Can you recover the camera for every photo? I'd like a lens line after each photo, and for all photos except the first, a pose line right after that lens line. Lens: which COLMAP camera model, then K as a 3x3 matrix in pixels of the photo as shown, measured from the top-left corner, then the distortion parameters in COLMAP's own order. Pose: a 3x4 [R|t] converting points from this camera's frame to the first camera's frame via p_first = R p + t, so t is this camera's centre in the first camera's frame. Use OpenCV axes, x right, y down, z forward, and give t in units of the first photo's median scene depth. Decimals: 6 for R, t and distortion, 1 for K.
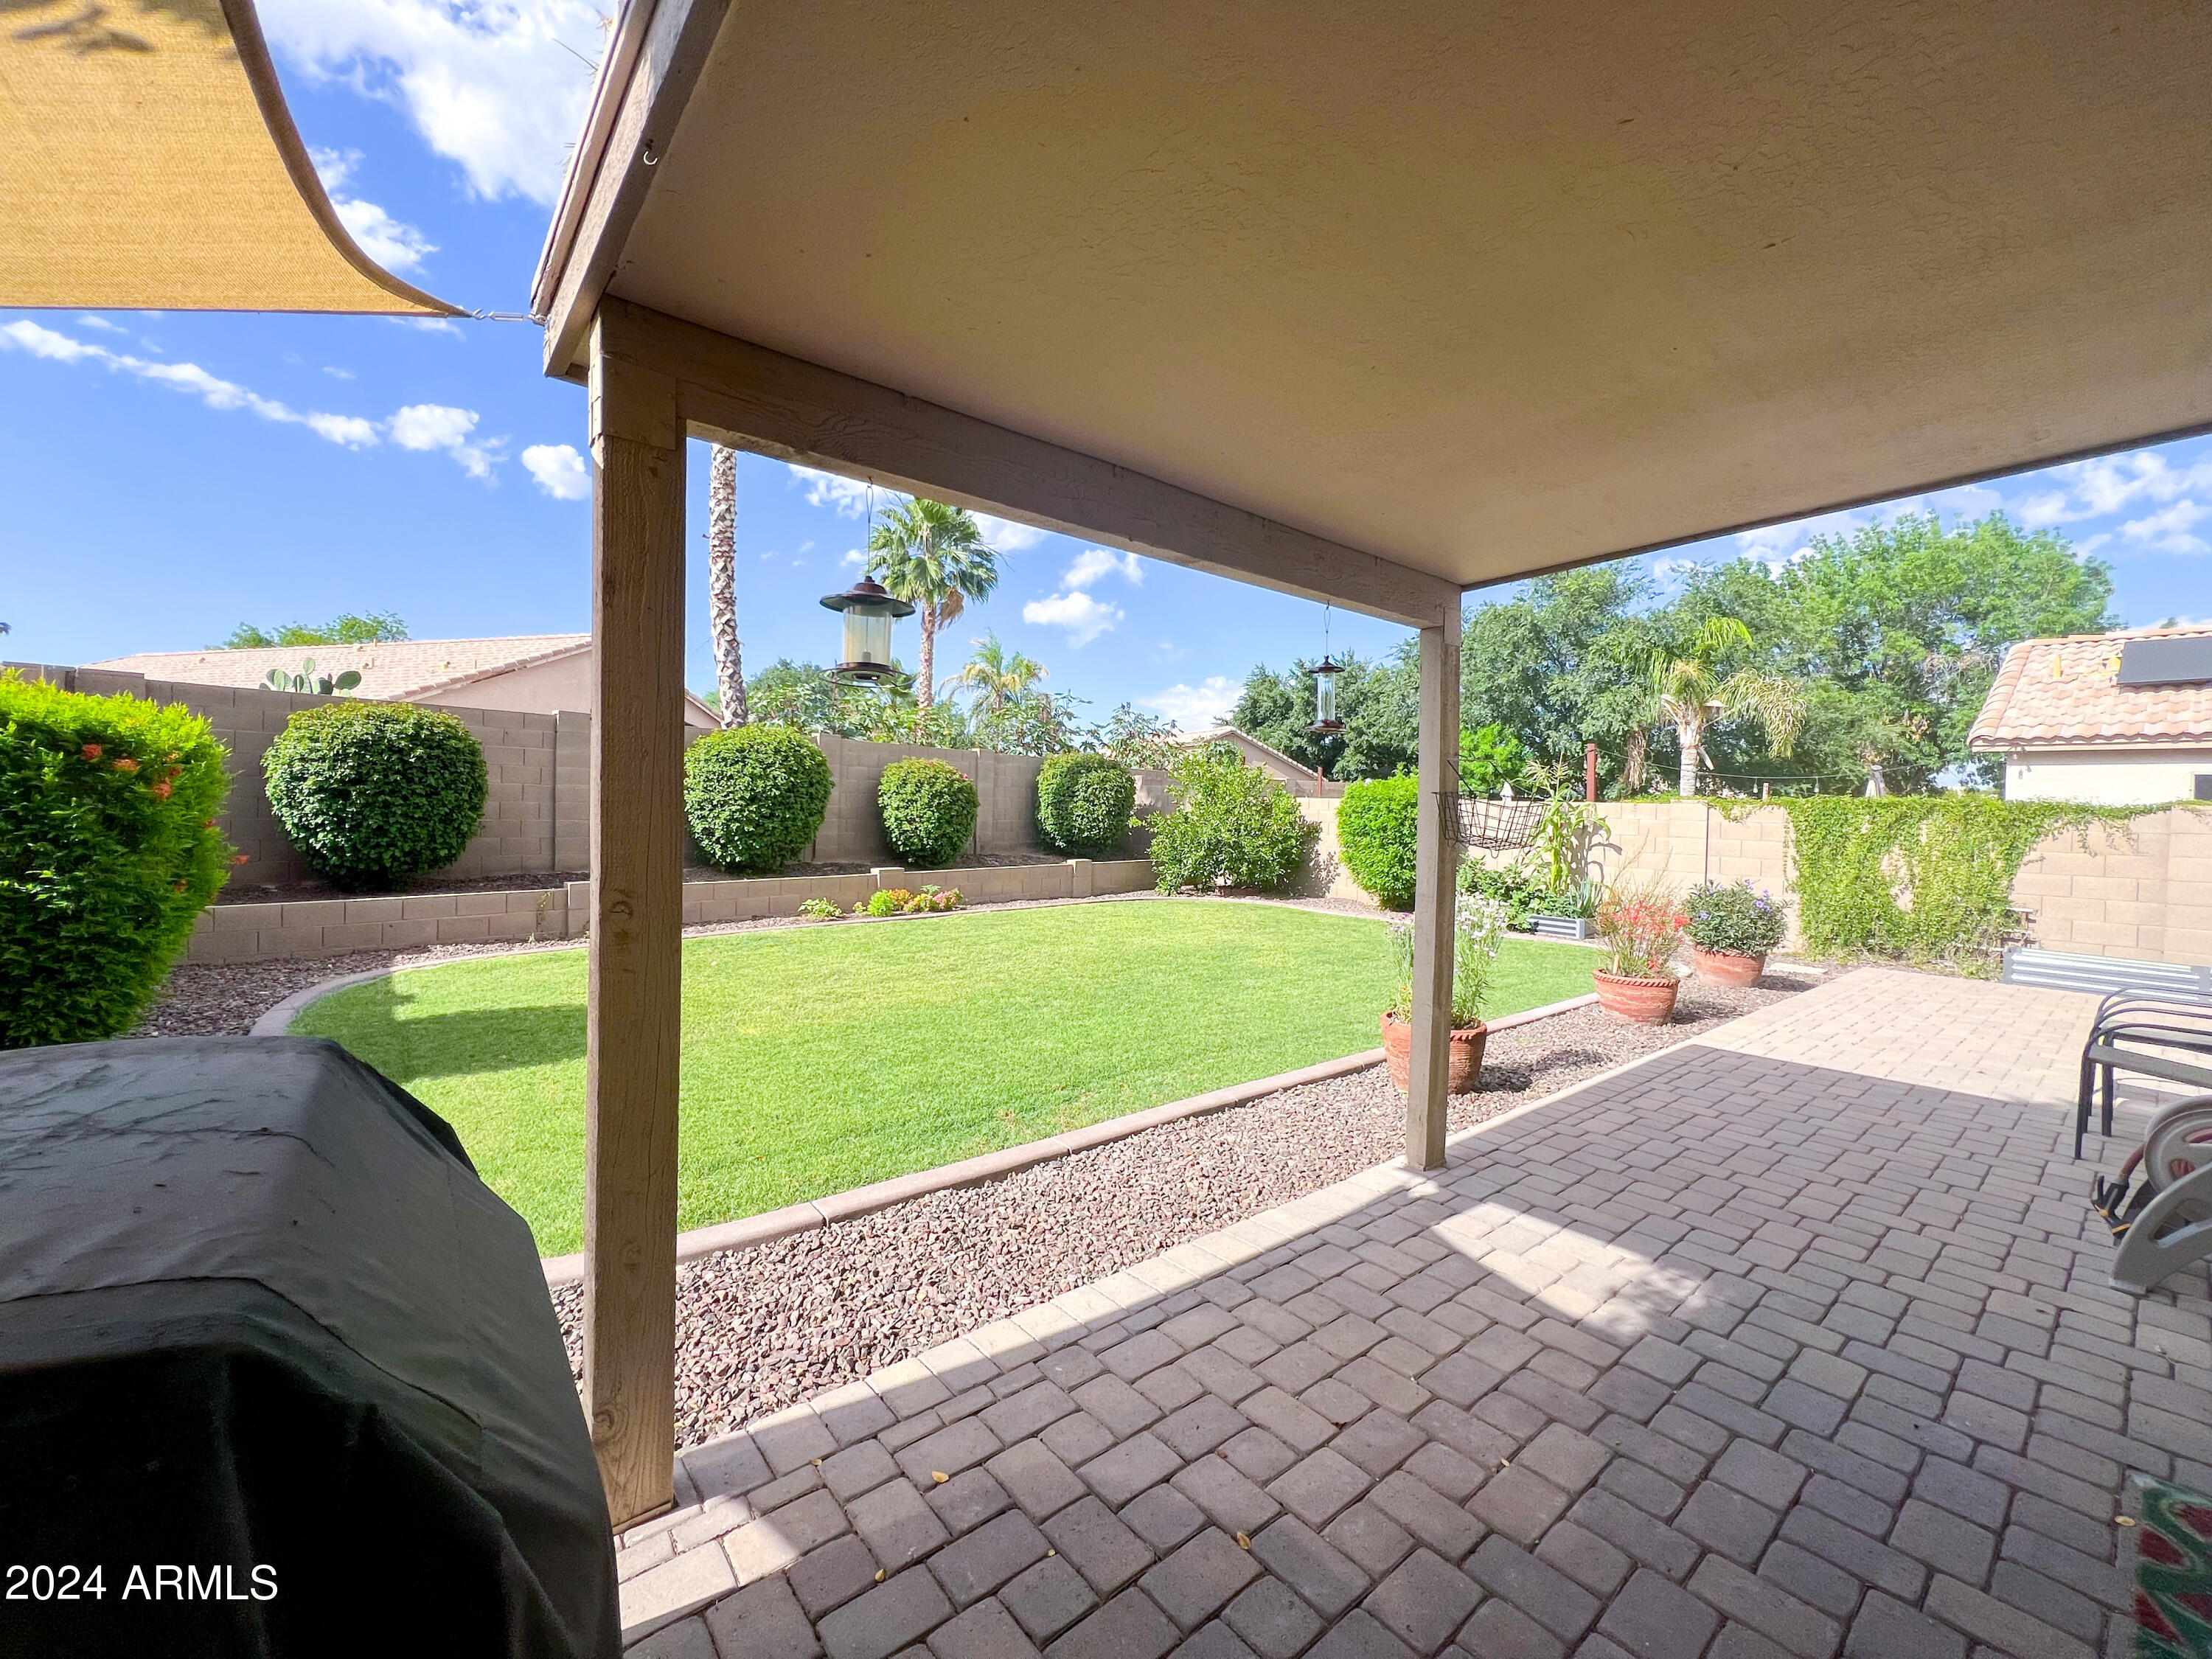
lens RADIAL K [[882.6, 0, 1106.0], [0, 882.6, 829.5], [0, 0, 1]] dist [-0.000033, -0.000364]
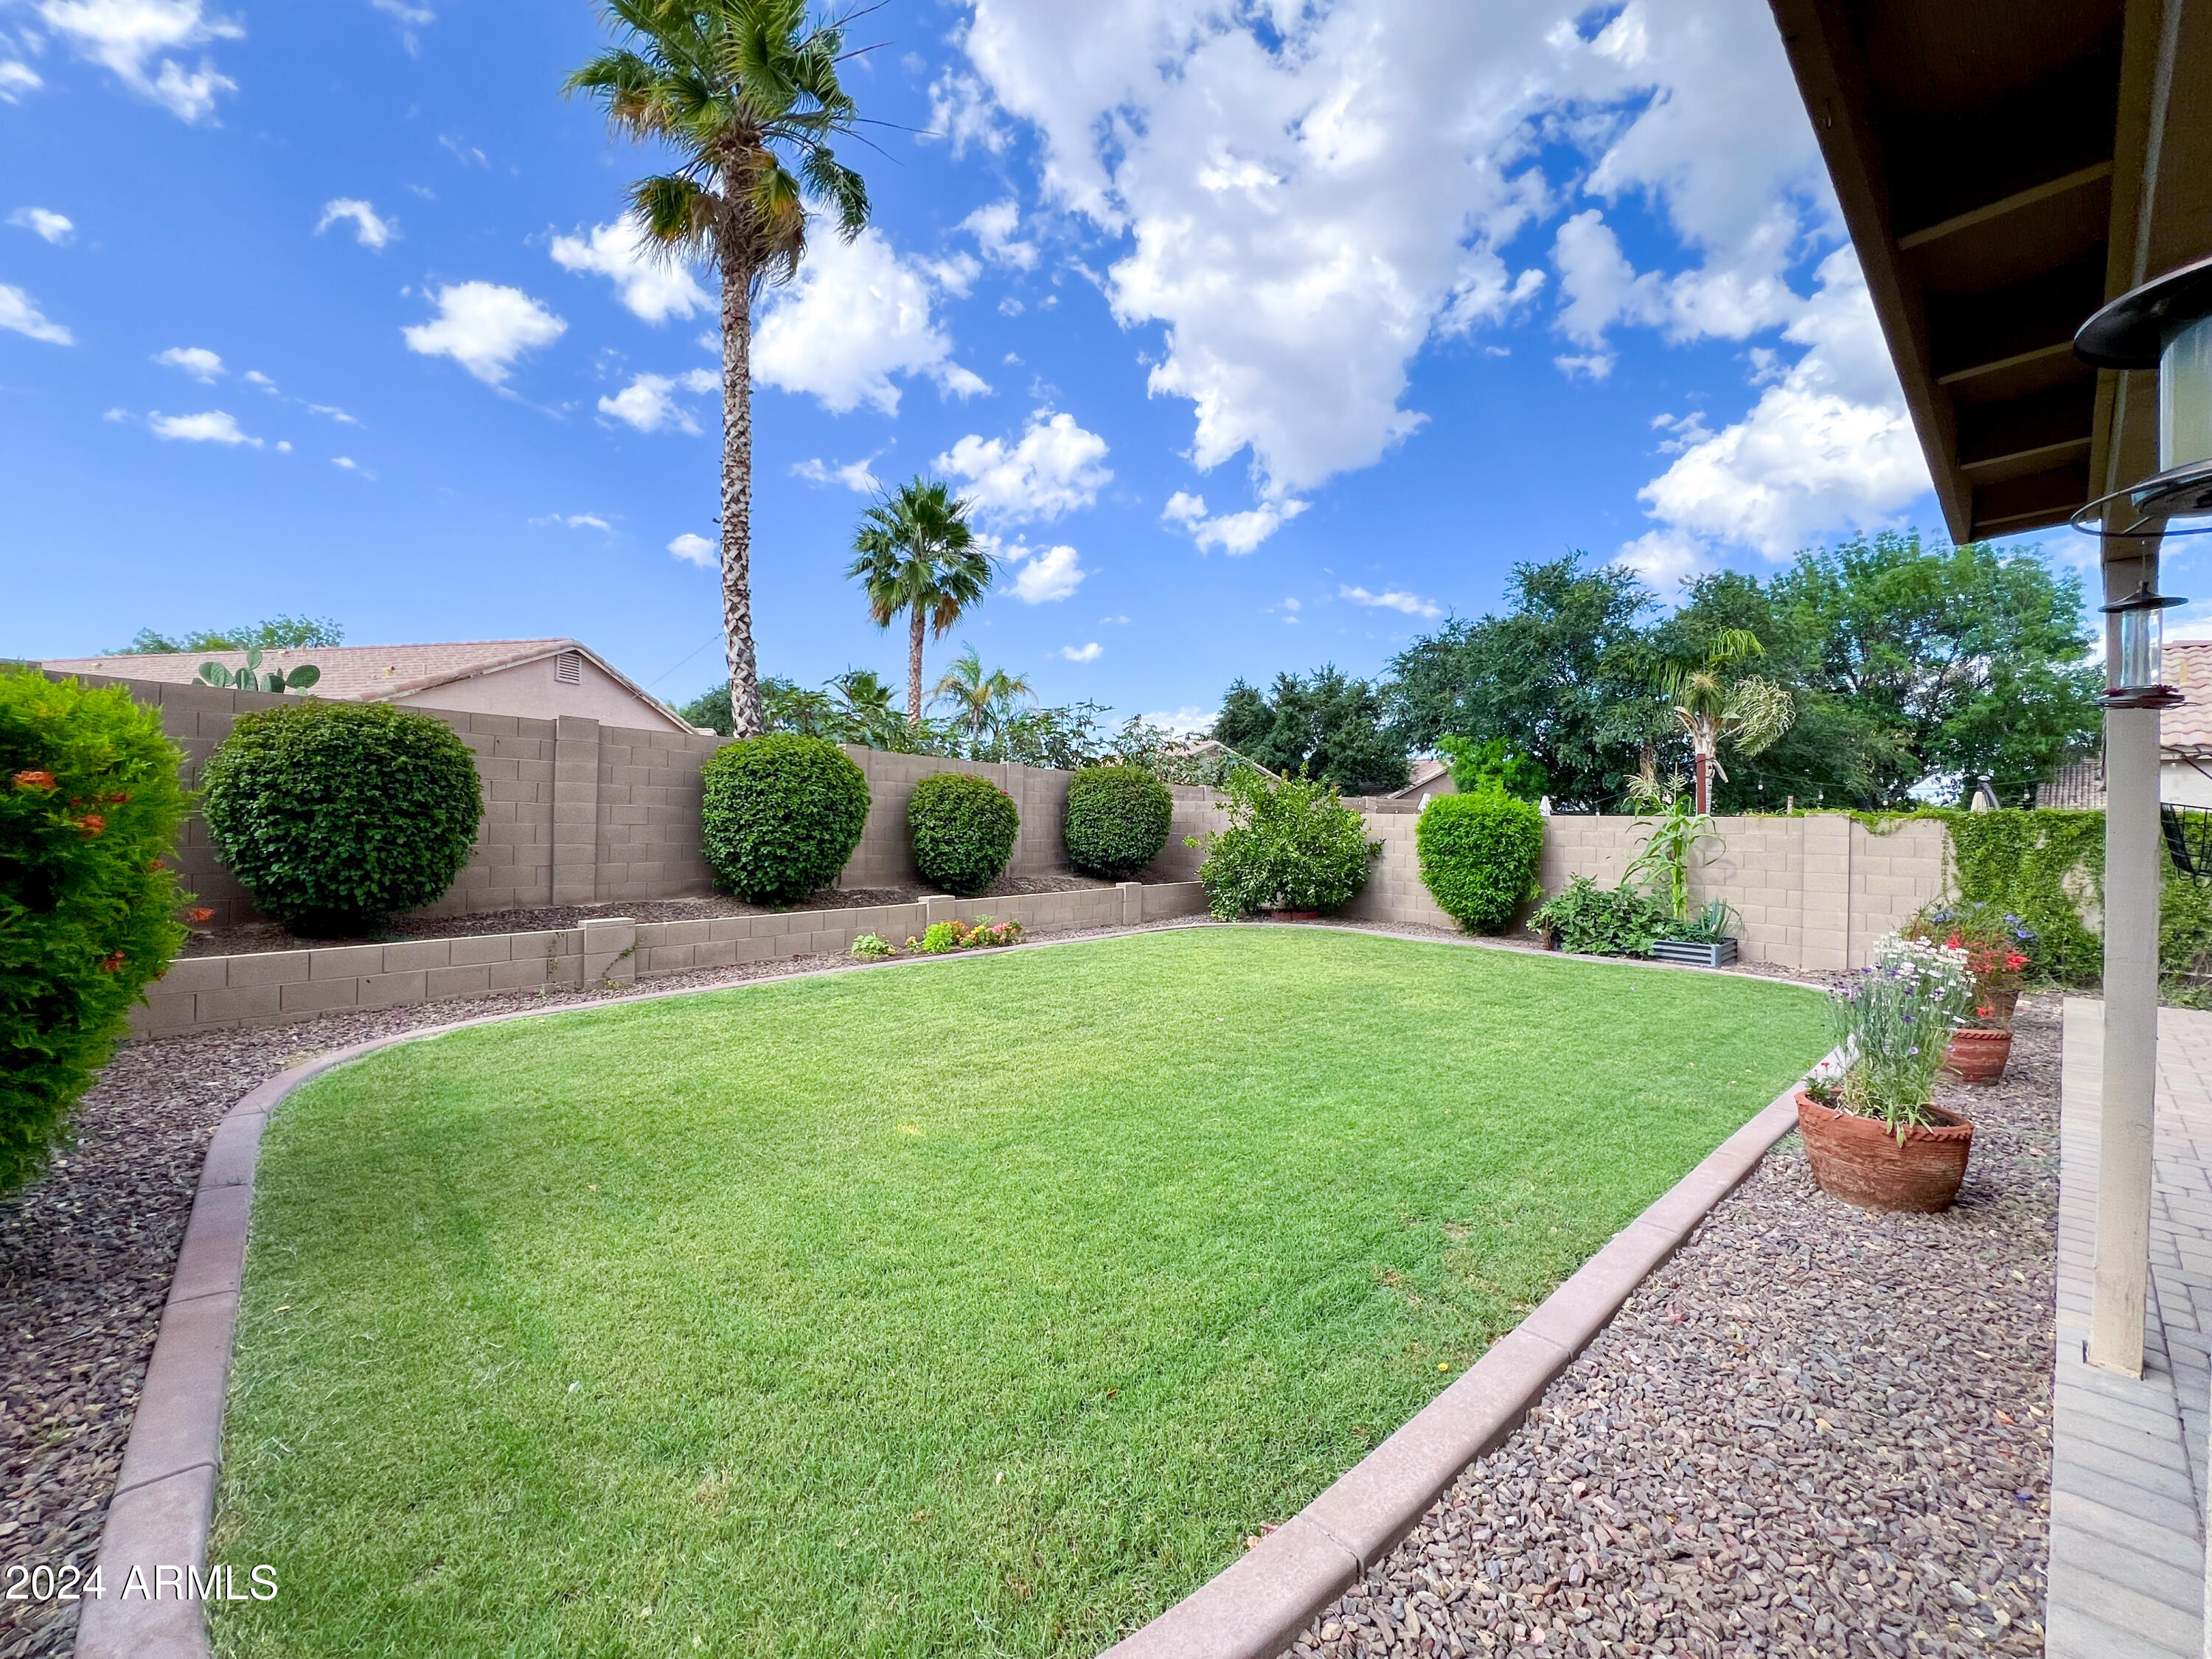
lens RADIAL K [[887.0, 0, 1106.0], [0, 887.0, 829.5], [0, 0, 1]] dist [-0.000927, 0.000316]
pose [[0.998386, -0.006479, 0.056428, -0.122956], [0.007561, 0.999791, -0.018981, -0.004207], [-0.056294, 0.019377, 0.998226, 0.105357]]
